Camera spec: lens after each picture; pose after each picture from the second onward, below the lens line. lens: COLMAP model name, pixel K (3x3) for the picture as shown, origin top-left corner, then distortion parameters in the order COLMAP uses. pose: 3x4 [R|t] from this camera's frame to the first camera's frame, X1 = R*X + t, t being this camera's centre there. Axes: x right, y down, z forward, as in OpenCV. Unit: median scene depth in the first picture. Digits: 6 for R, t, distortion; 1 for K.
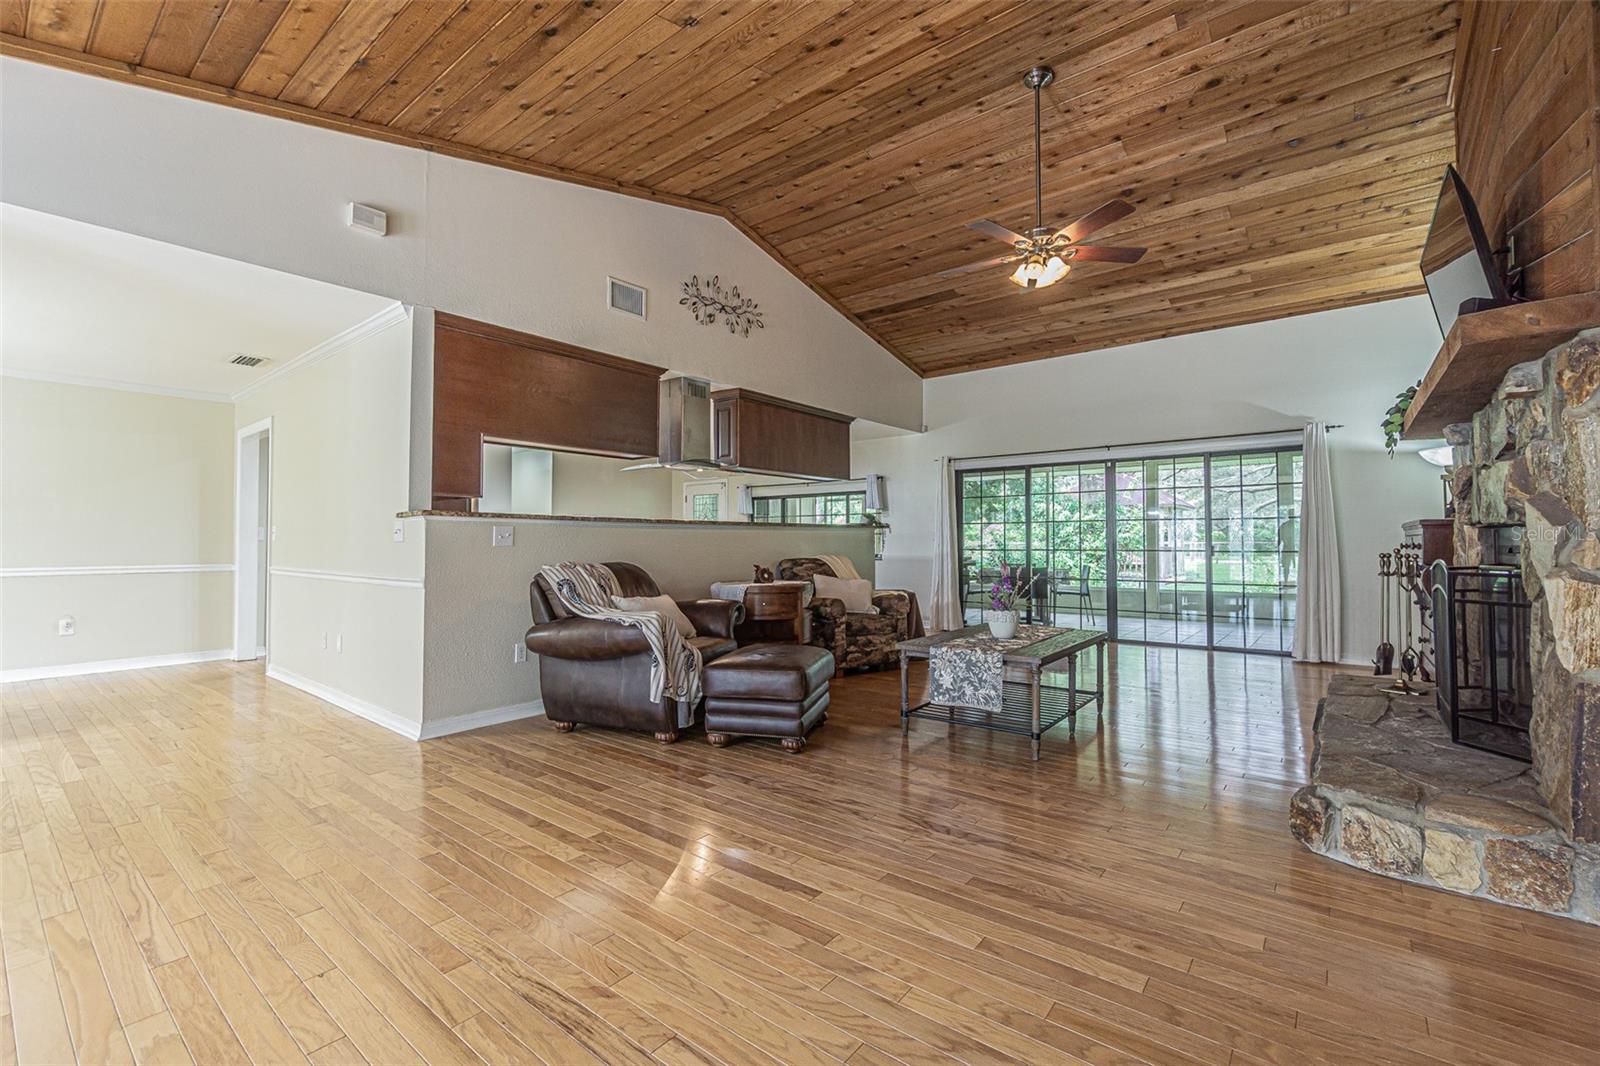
lens RADIAL K [[693.6, 0, 801.1], [0, 693.6, 533.5], [0, 0, 1]] dist [-0.005072, 0.002930]
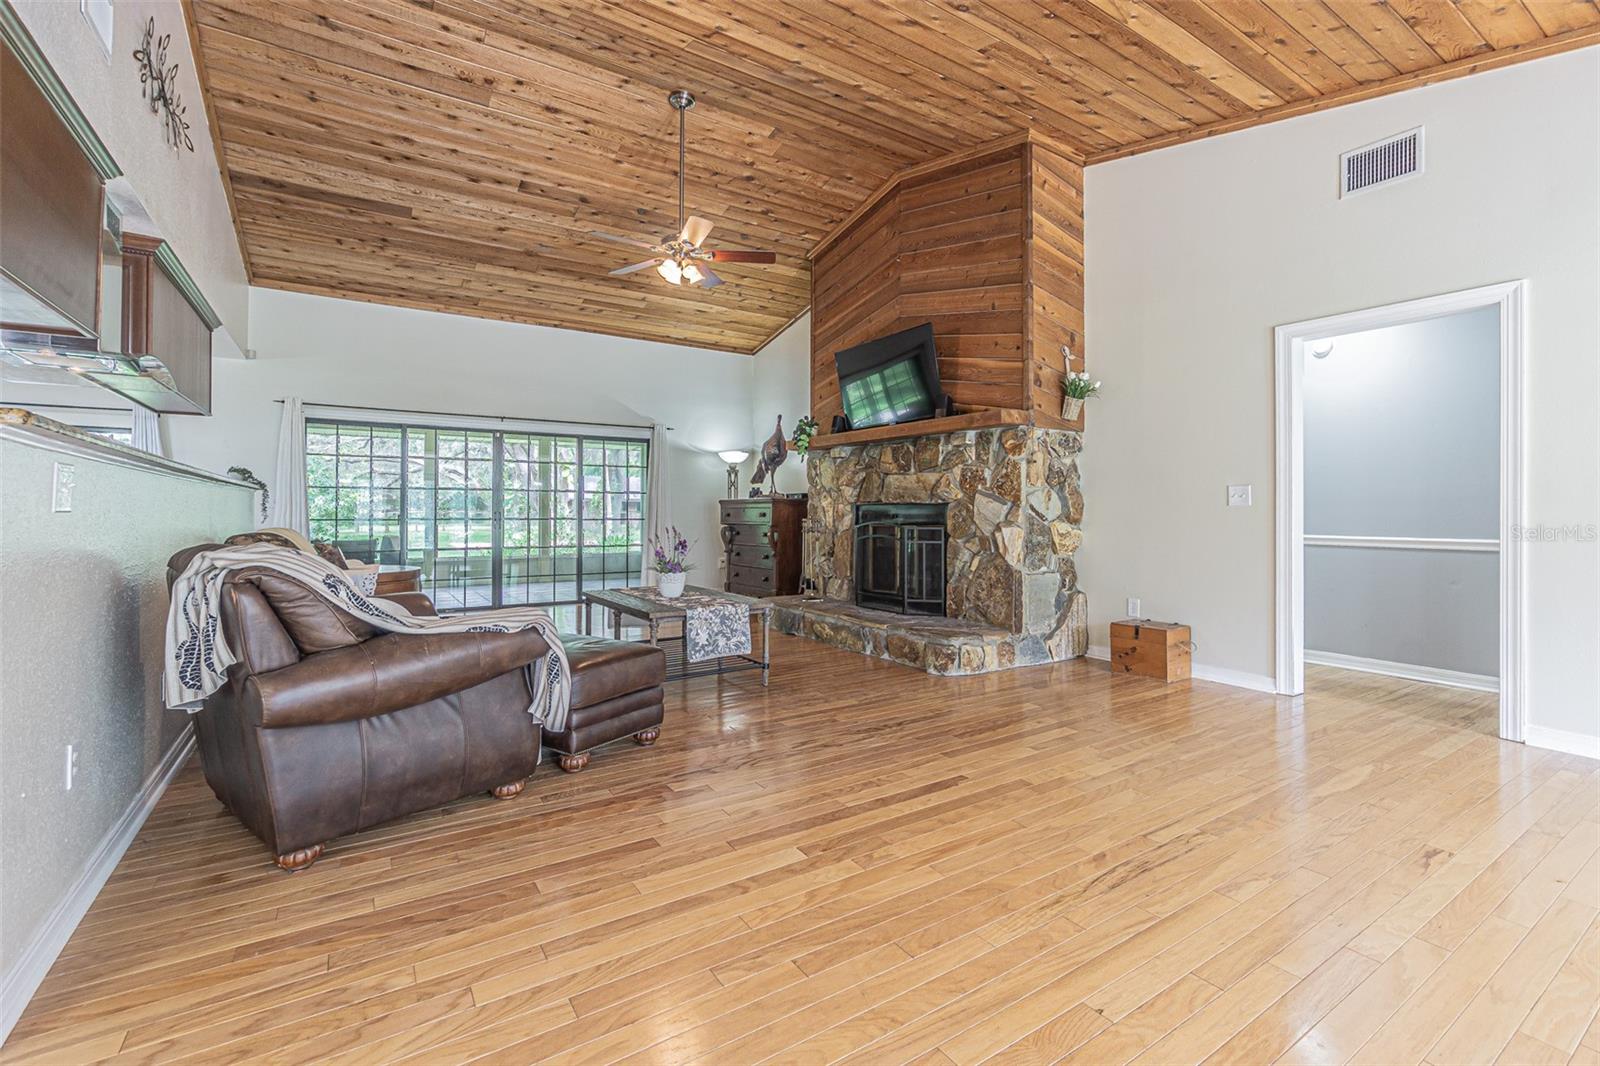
lens RADIAL K [[693.6, 0, 797.7], [0, 693.6, 517.9], [0, 0, 1]] dist [-0.005072, 0.002930]
pose [[0.317192, -0.004082, 0.948352, -0.781064], [-0.014757, 0.999848, 0.009240, 0.012697], [-0.948246, -0.016926, 0.317084, 0.526021]]
